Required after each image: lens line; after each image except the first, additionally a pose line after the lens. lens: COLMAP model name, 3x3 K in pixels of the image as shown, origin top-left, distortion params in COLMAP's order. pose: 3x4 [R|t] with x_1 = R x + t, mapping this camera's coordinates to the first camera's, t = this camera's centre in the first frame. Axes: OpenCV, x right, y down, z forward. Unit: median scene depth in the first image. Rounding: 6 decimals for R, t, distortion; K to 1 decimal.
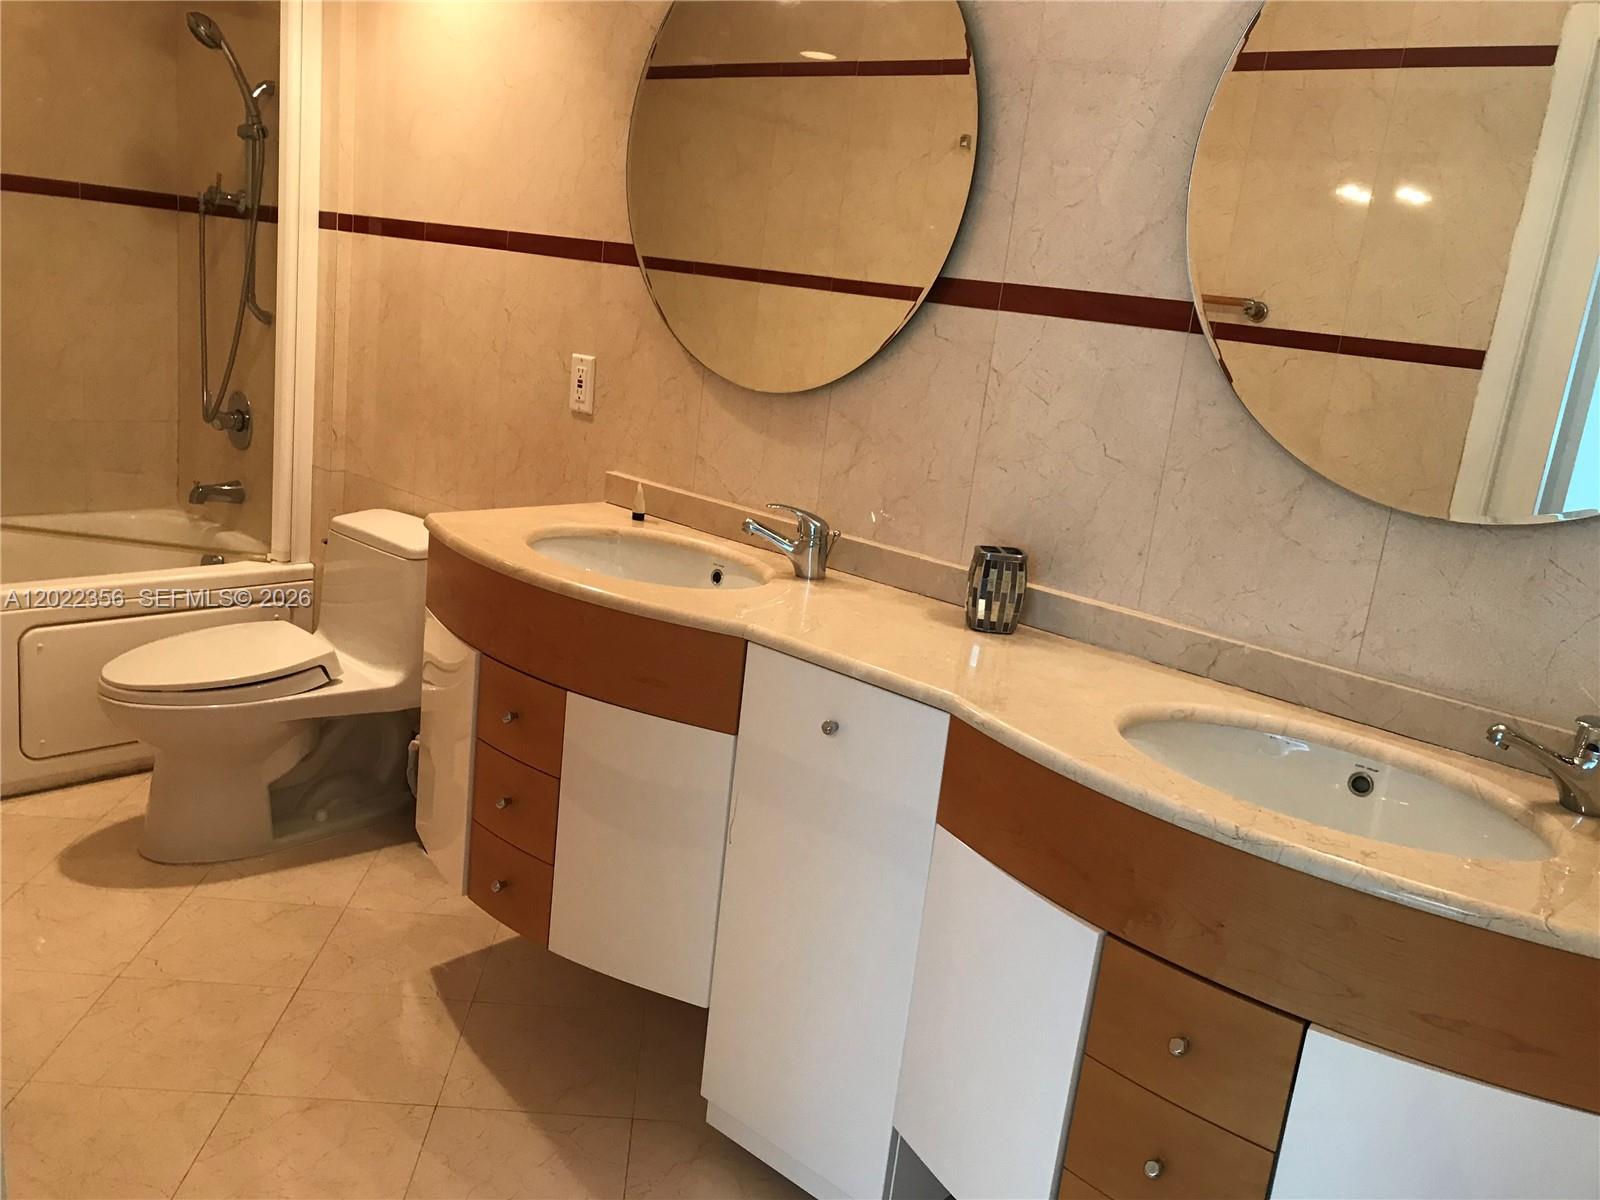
lens RADIAL K [[1276.5, 0, 800.0], [0, 1276.5, 600.0], [0, 0, 1]] dist [-0.004033, -0.019485]
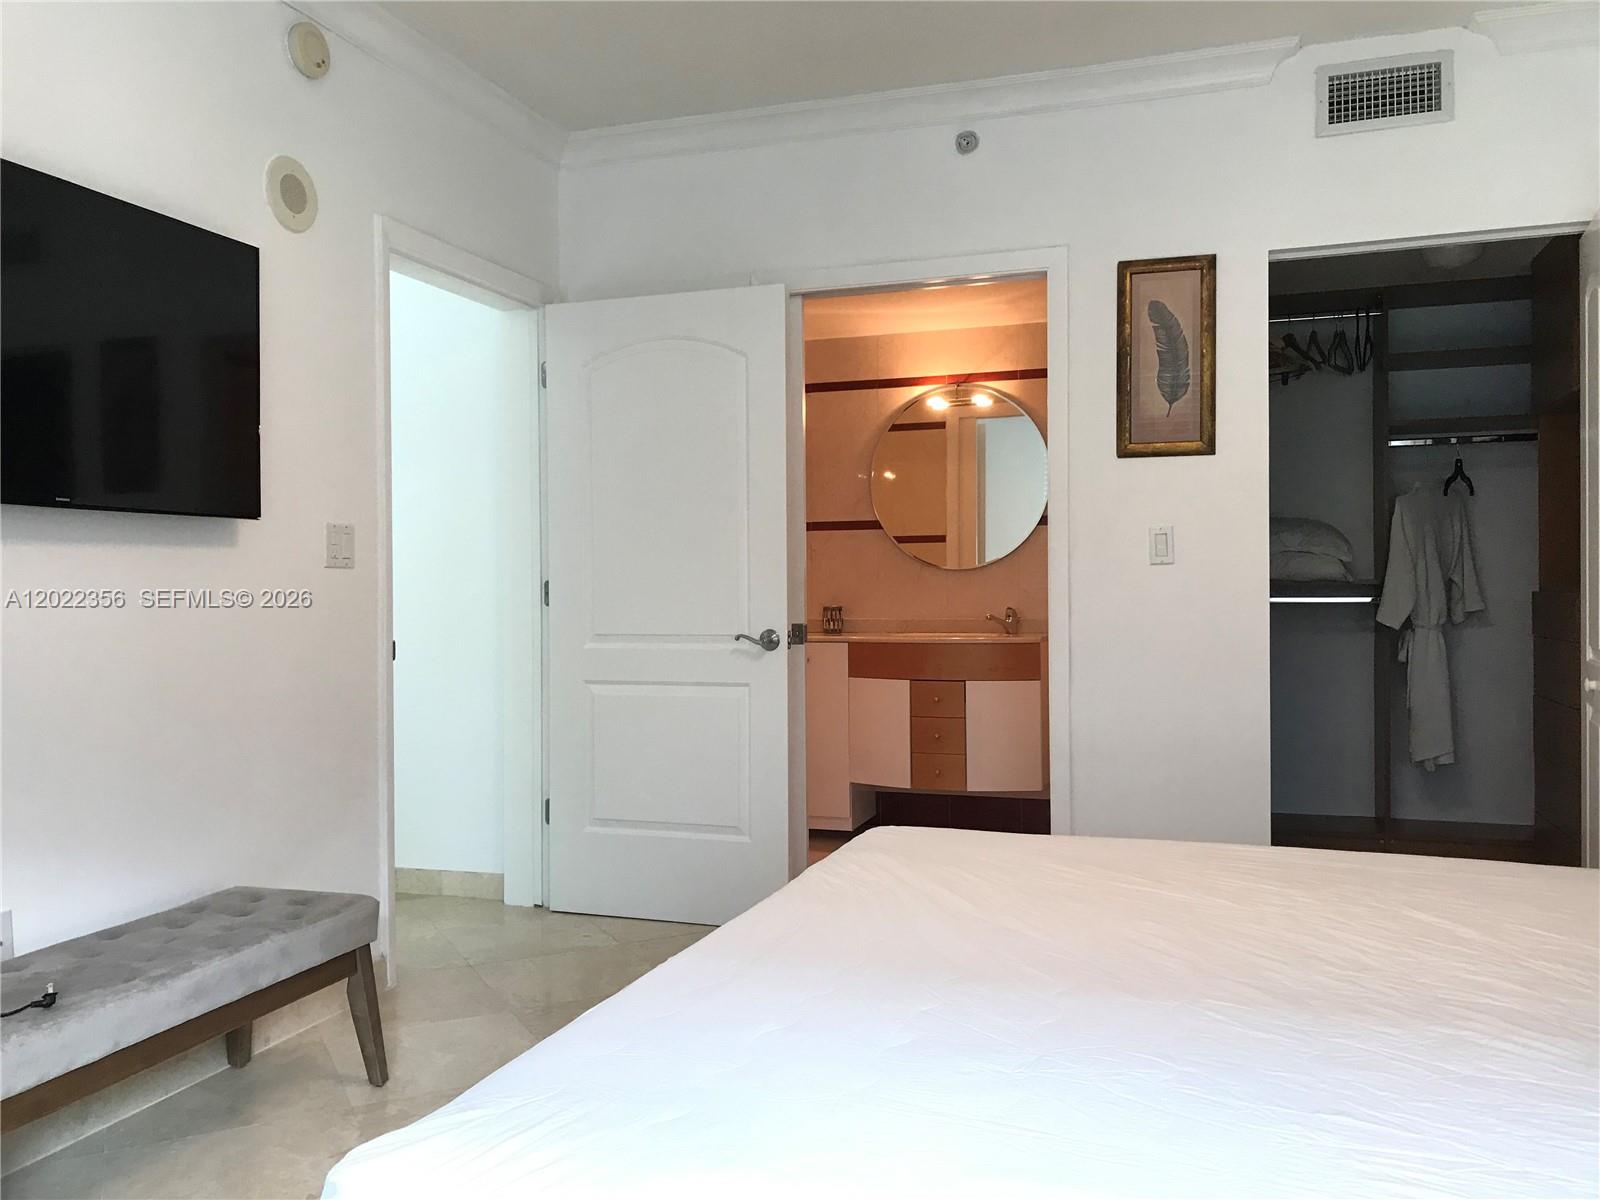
lens RADIAL K [[1276.5, 0, 800.0], [0, 1276.5, 600.0], [0, 0, 1]] dist [-0.004033, -0.019485]
pose [[0.905578, -0.116806, 0.407780, -1.274705], [0.199329, 0.965767, -0.166022, 0.482373], [-0.374428, 0.231628, 0.897860, -1.883865]]
